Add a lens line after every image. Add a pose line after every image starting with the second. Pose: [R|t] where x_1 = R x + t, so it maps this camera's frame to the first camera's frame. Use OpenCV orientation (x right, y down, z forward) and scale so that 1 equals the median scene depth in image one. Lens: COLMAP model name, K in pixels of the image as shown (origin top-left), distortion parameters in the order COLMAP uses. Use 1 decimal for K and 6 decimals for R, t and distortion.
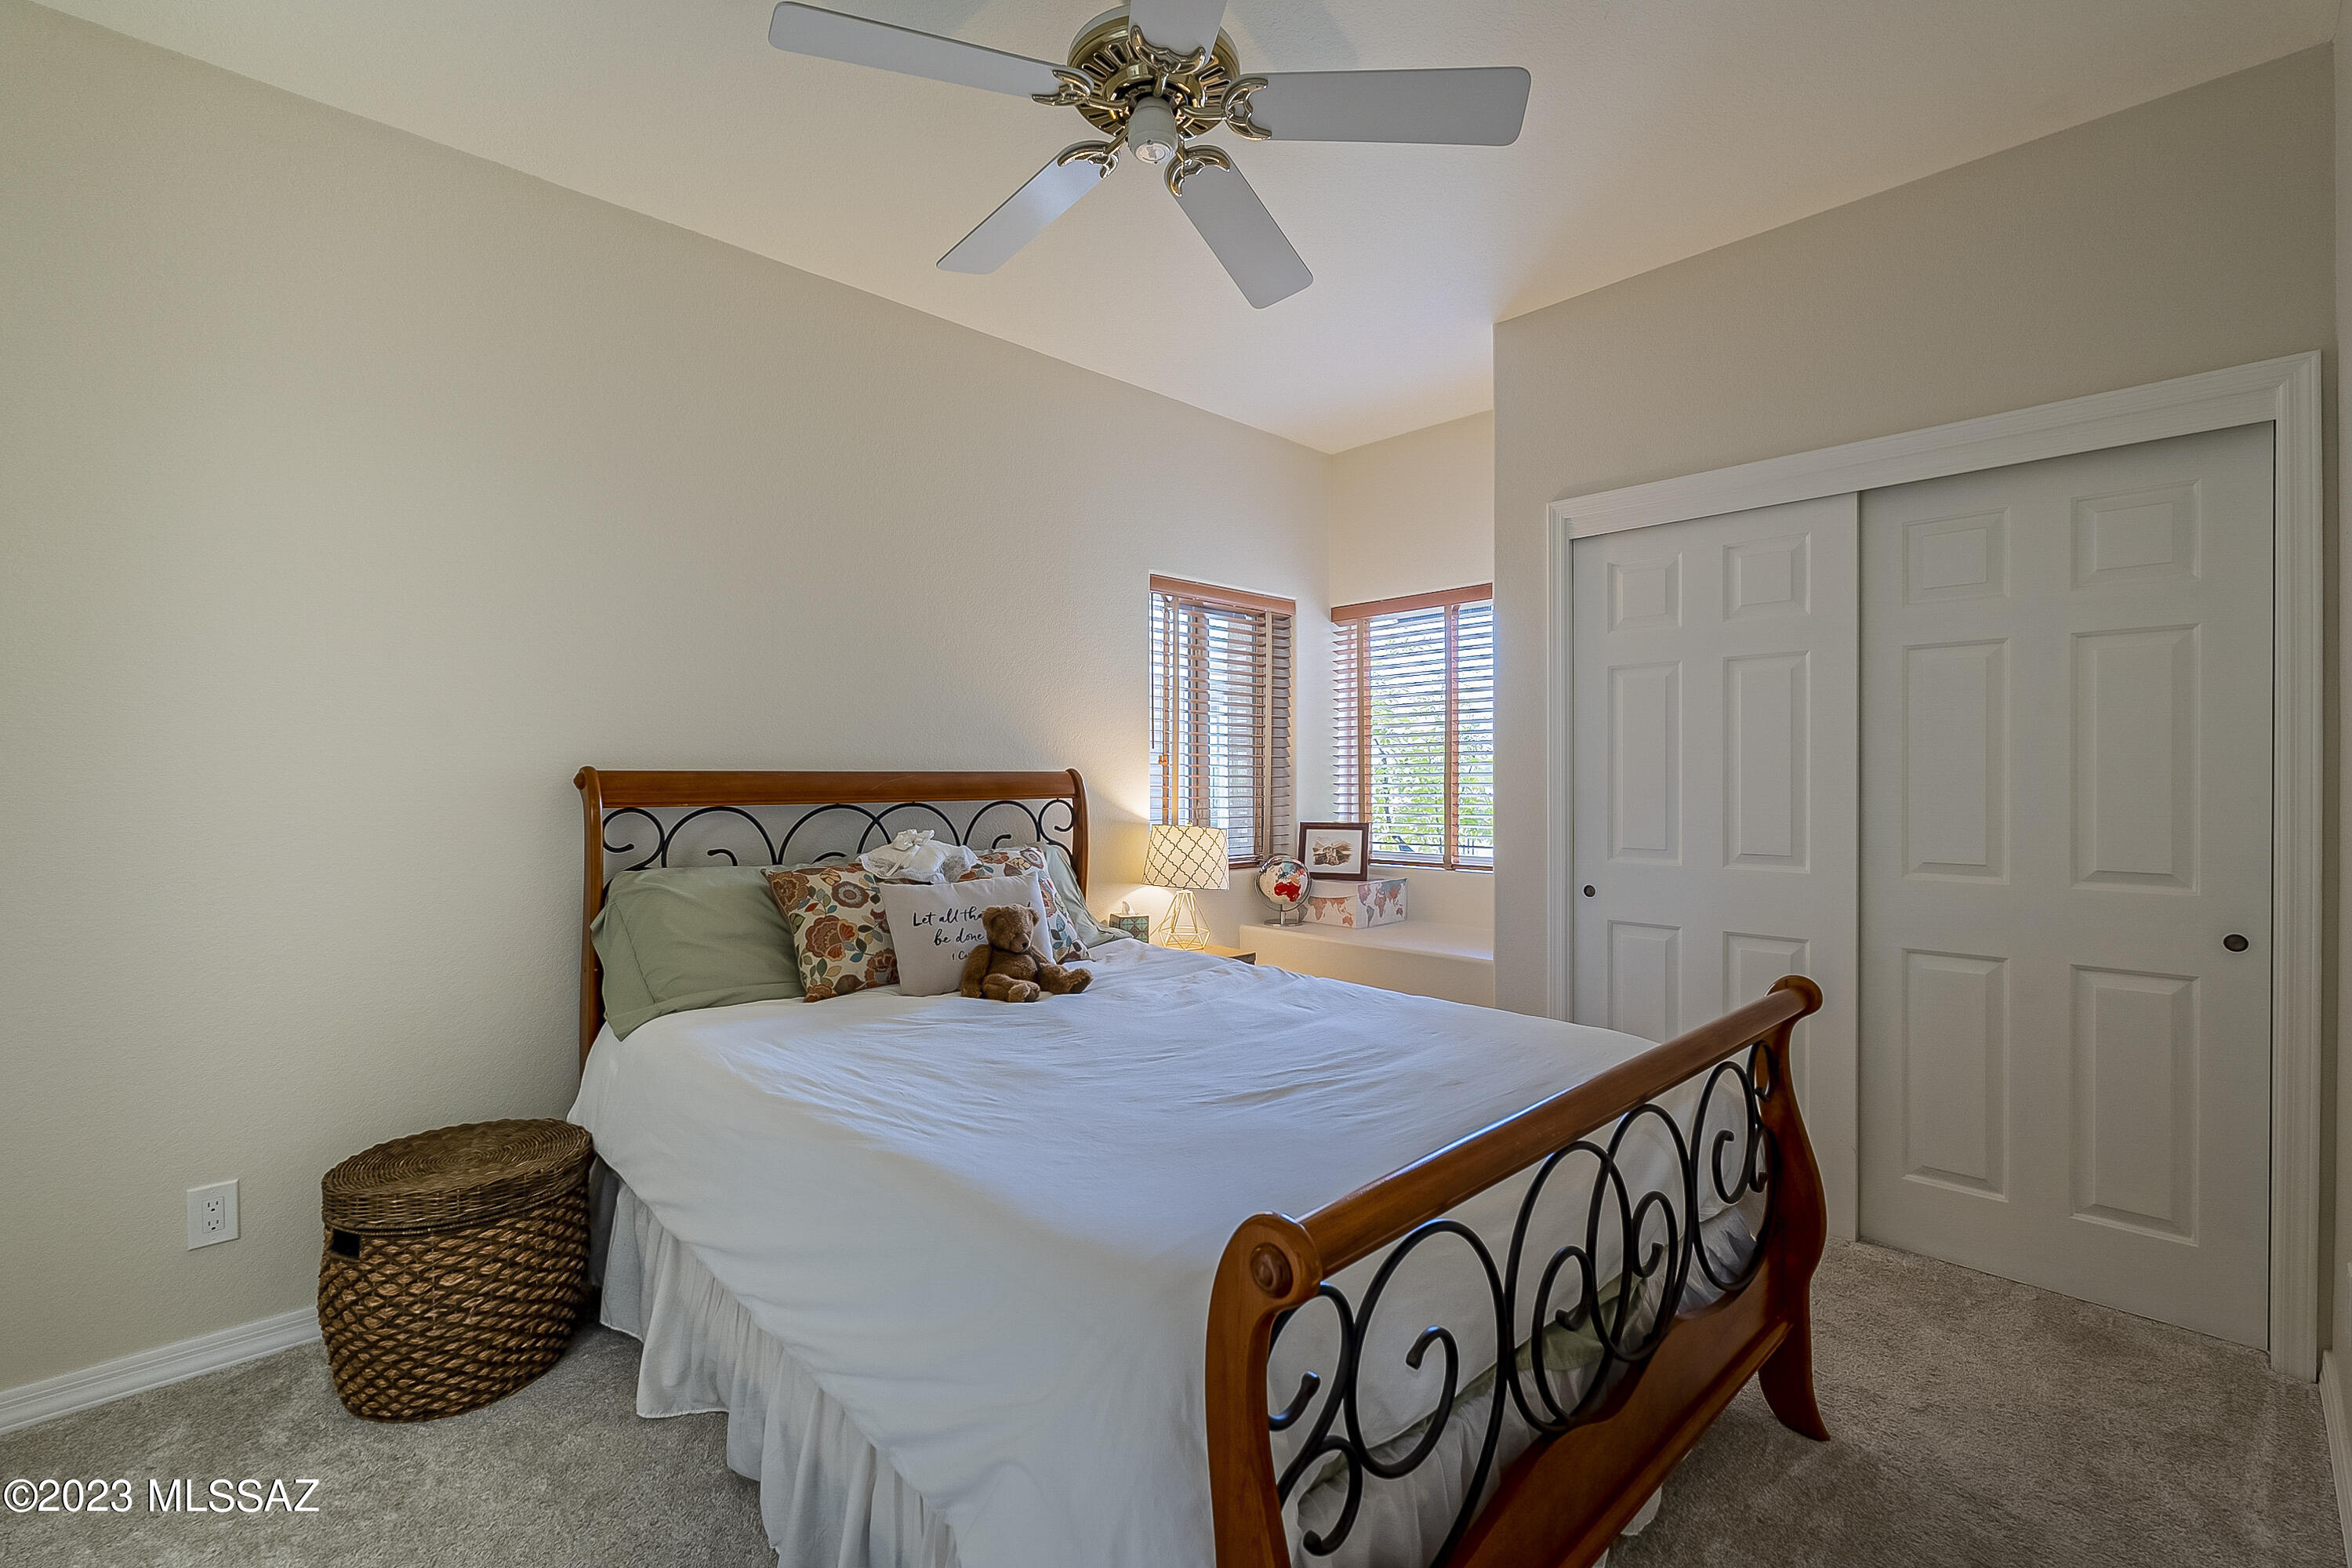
lens RADIAL K [[1034.8, 0, 1166.2], [0, 1034.8, 782.8], [0, 0, 1]] dist [-0.017699, 0.002089]
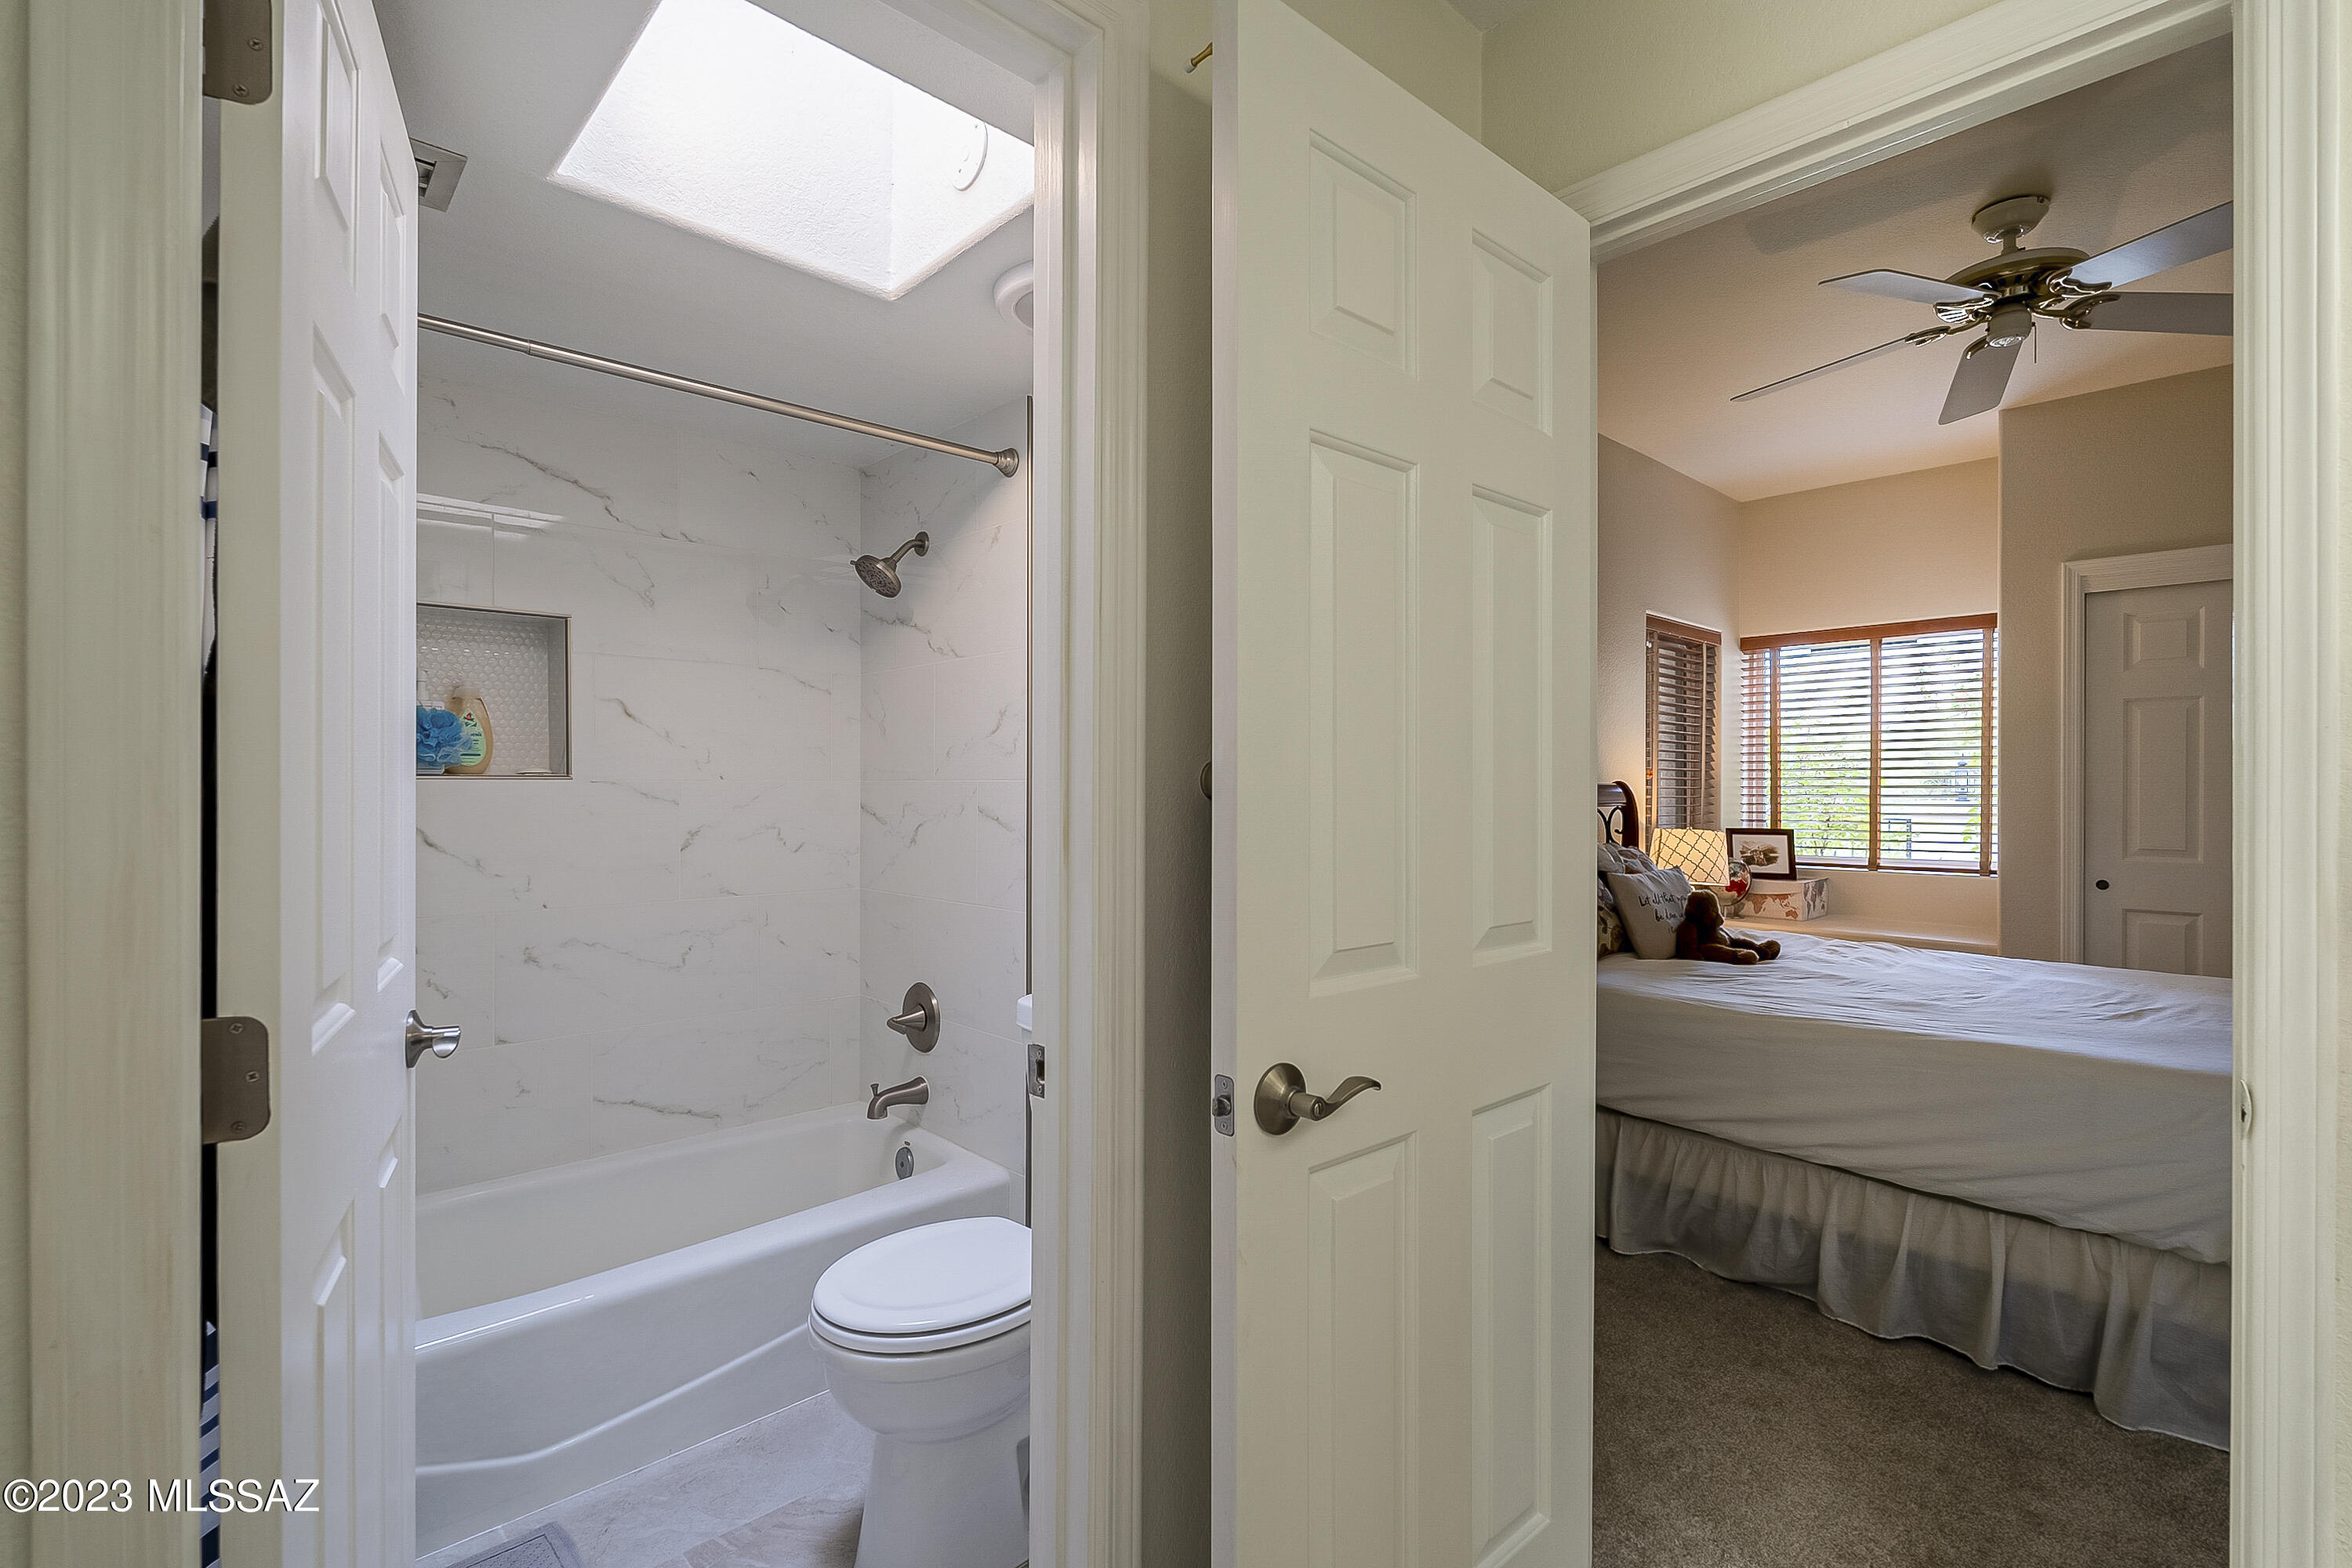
lens RADIAL K [[1075.0, 0, 1191.2], [0, 1075.0, 789.5], [0, 0, 1]] dist [0.000724, -0.000681]
pose [[0.999977, 0.003921, -0.005537, -0.473111], [-0.003929, 0.999991, -0.001376, -0.000637], [0.005532, 0.001397, 0.999984, -0.192776]]
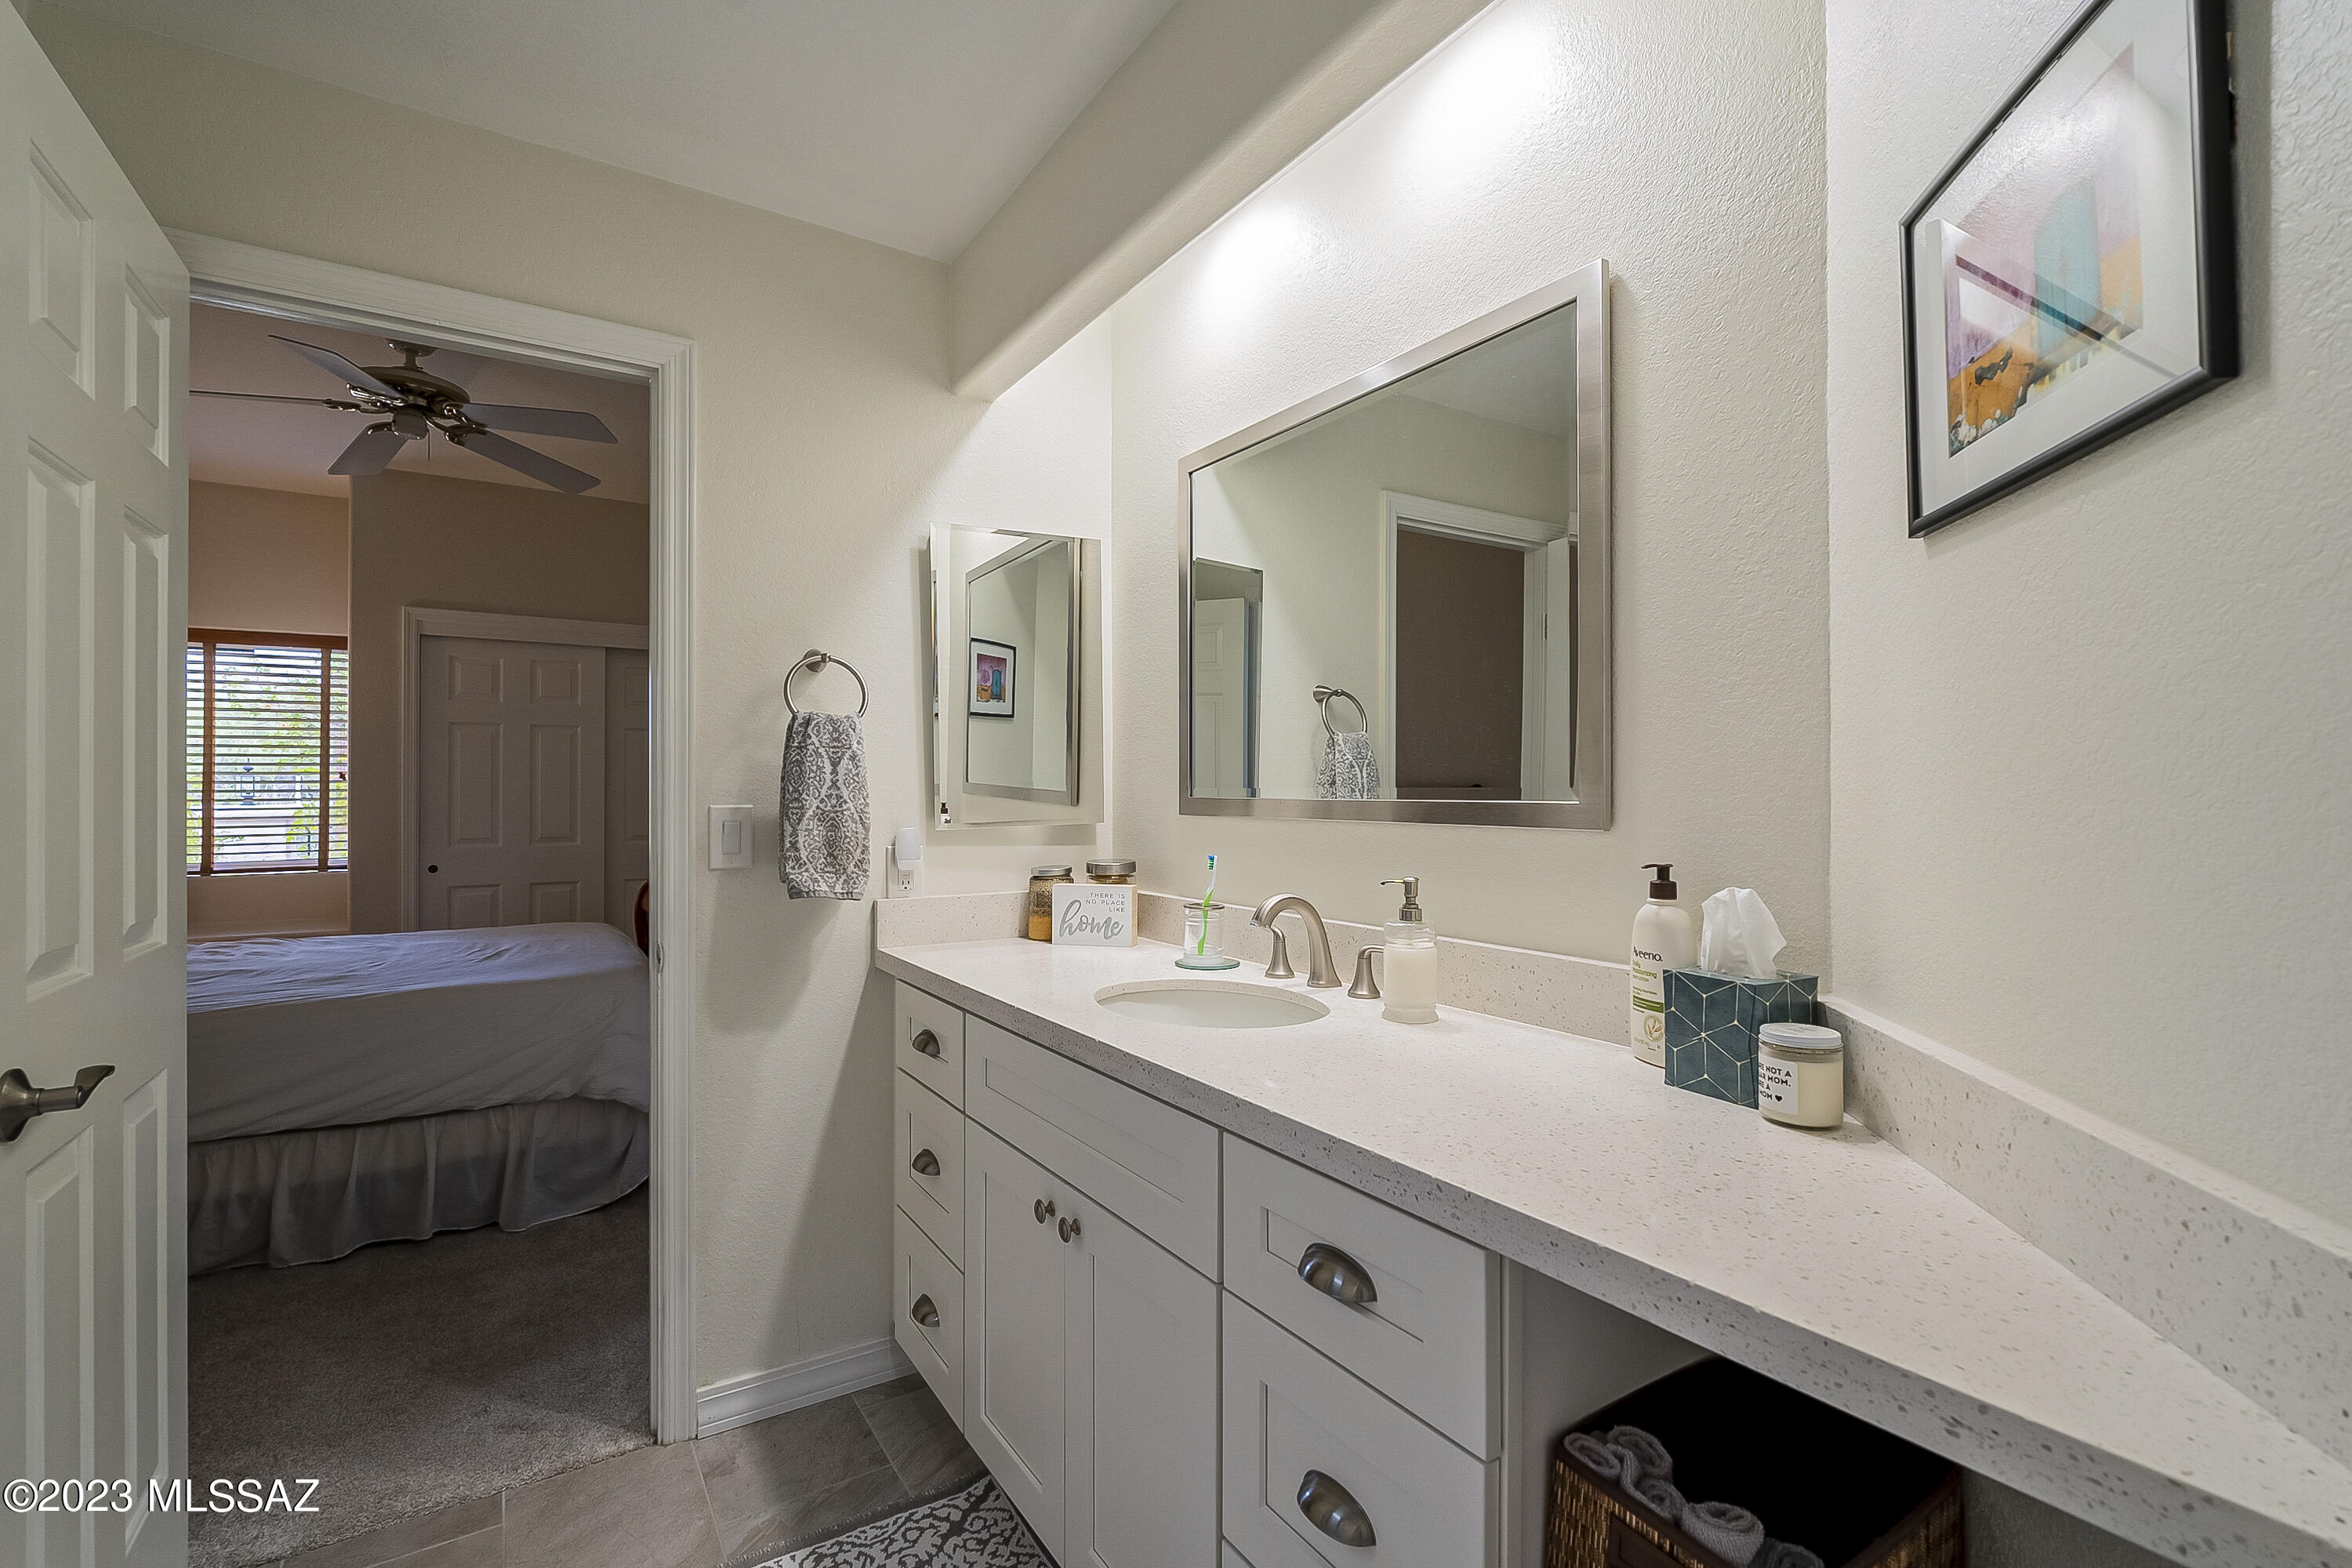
lens RADIAL K [[1034.8, 0, 1177.0], [0, 1034.8, 781.6], [0, 0, 1]] dist [-0.017699, 0.002089]
pose [[0.179895, 0.009989, 0.983635, -0.636480], [0.006242, 0.999917, -0.011296, 0.000432], [-0.983666, 0.008172, 0.179818, -0.250904]]
